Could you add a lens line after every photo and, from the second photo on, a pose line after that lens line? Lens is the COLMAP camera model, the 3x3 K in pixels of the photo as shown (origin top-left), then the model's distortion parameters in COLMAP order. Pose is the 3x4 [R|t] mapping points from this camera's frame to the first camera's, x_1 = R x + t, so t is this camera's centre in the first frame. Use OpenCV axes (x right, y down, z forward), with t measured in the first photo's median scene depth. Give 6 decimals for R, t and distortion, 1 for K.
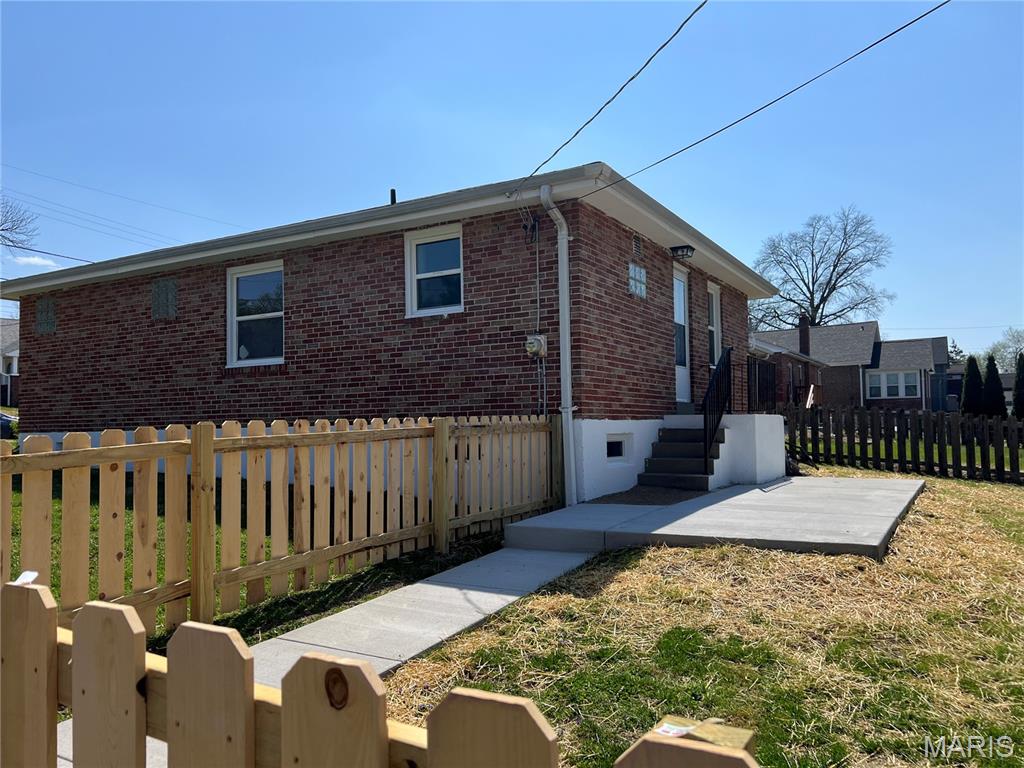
lens RADIAL K [[763.7, 0, 516.9], [0, 763.7, 384.5], [0, 0, 1]] dist [0.034560, -0.024661]
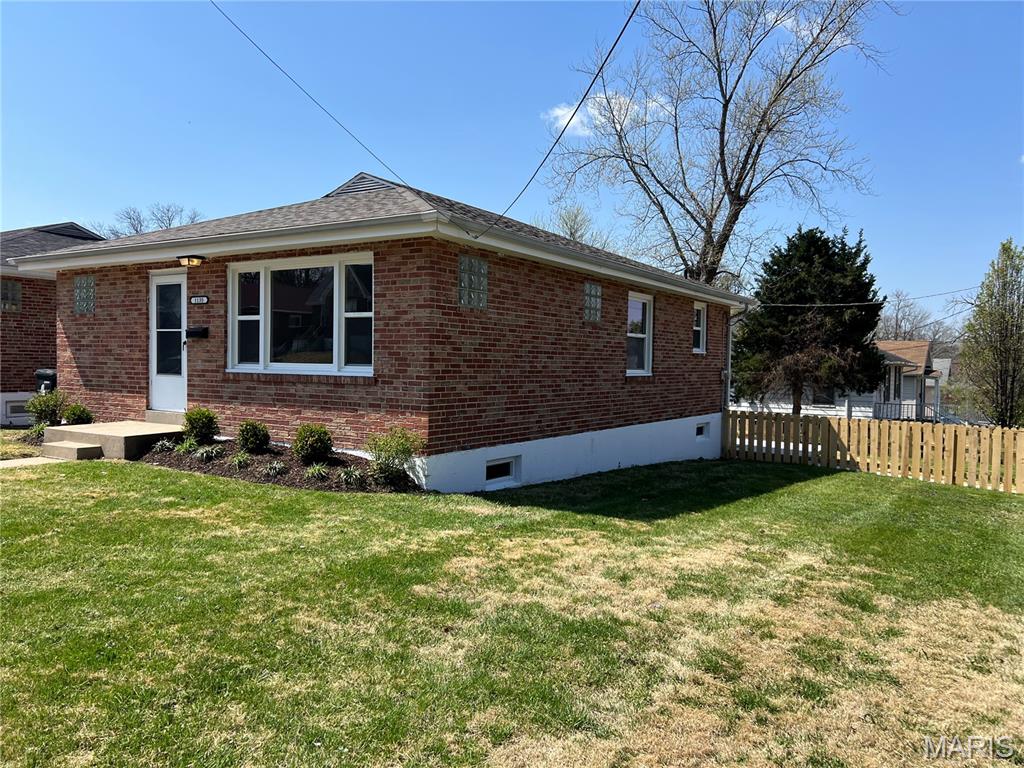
lens RADIAL K [[763.7, 0, 522.9], [0, 763.7, 385.4], [0, 0, 1]] dist [0.034560, -0.024661]
pose [[0.050978, -0.010285, 0.998647, -1.372130], [-0.073503, 0.997196, 0.014022, -0.010028], [-0.995991, -0.074119, 0.050079, 0.964681]]
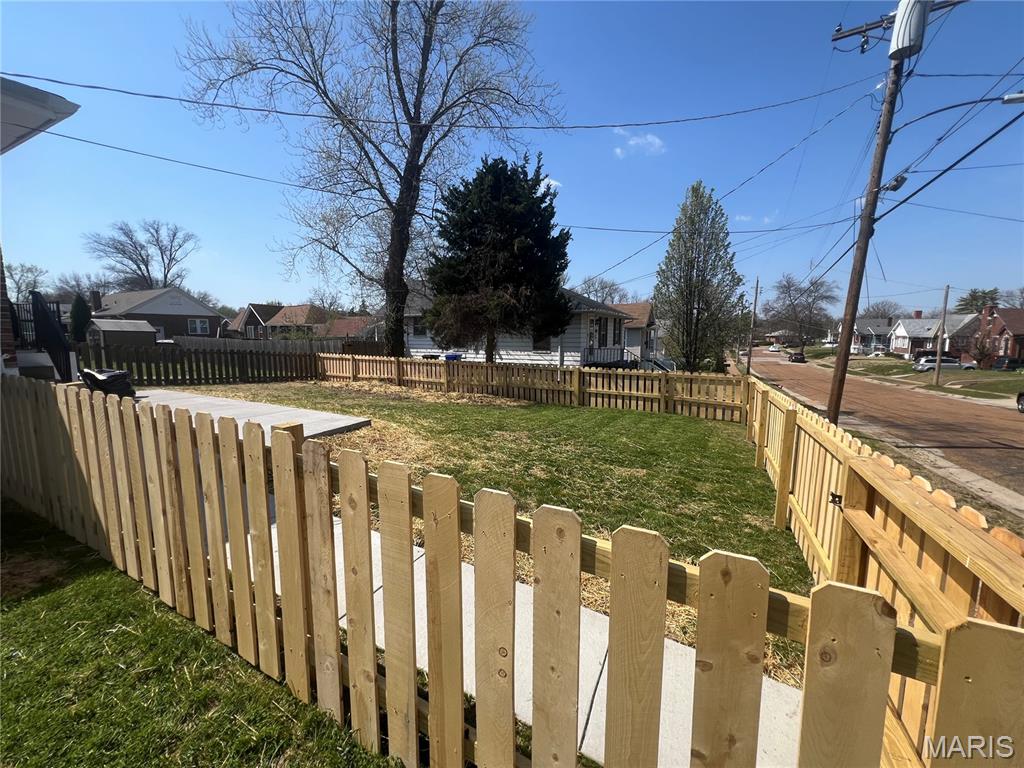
lens RADIAL K [[409.7, 0, 505.1], [0, 409.7, 382.5], [0, 0, 1]] dist [0.000238, -0.000190]
pose [[-0.039305, -0.104258, 0.993773, -0.292355], [-0.056739, 0.993170, 0.101950, -0.014523], [-0.997615, -0.052378, -0.044952, 0.292894]]
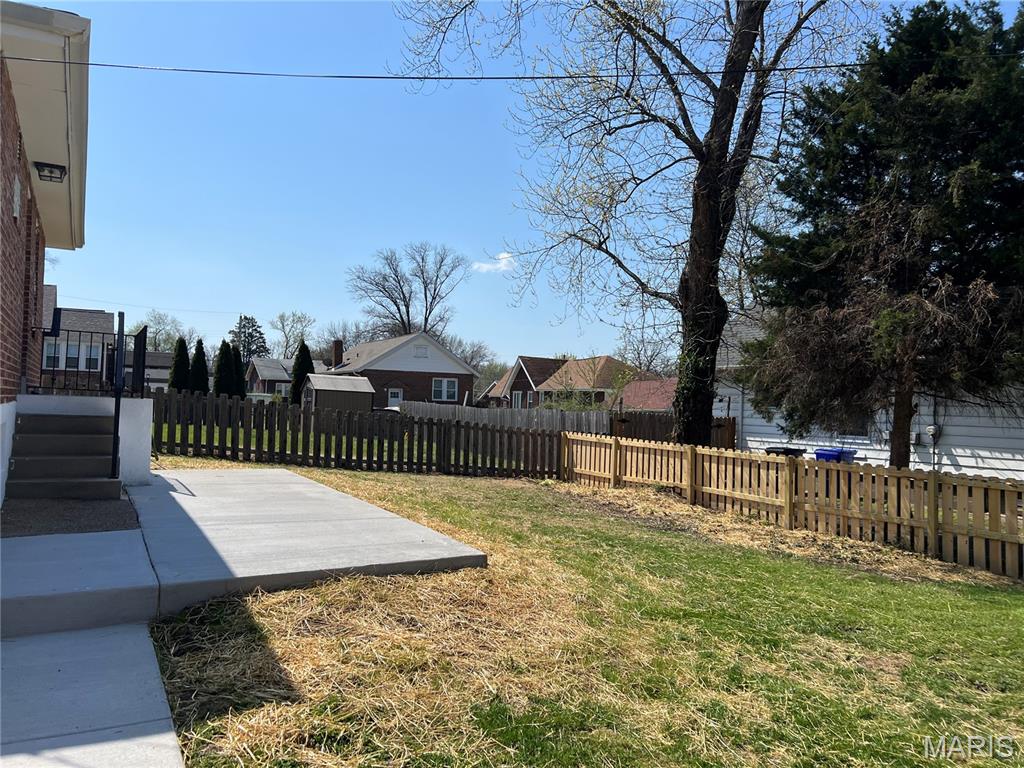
lens RADIAL K [[763.7, 0, 508.3], [0, 763.7, 393.0], [0, 0, 1]] dist [0.034560, -0.024661]
pose [[0.526330, 0.043950, 0.849144, -0.155068], [-0.084480, 0.996425, 0.000791, -0.000945], [-0.846073, -0.072152, 0.528161, 0.203747]]
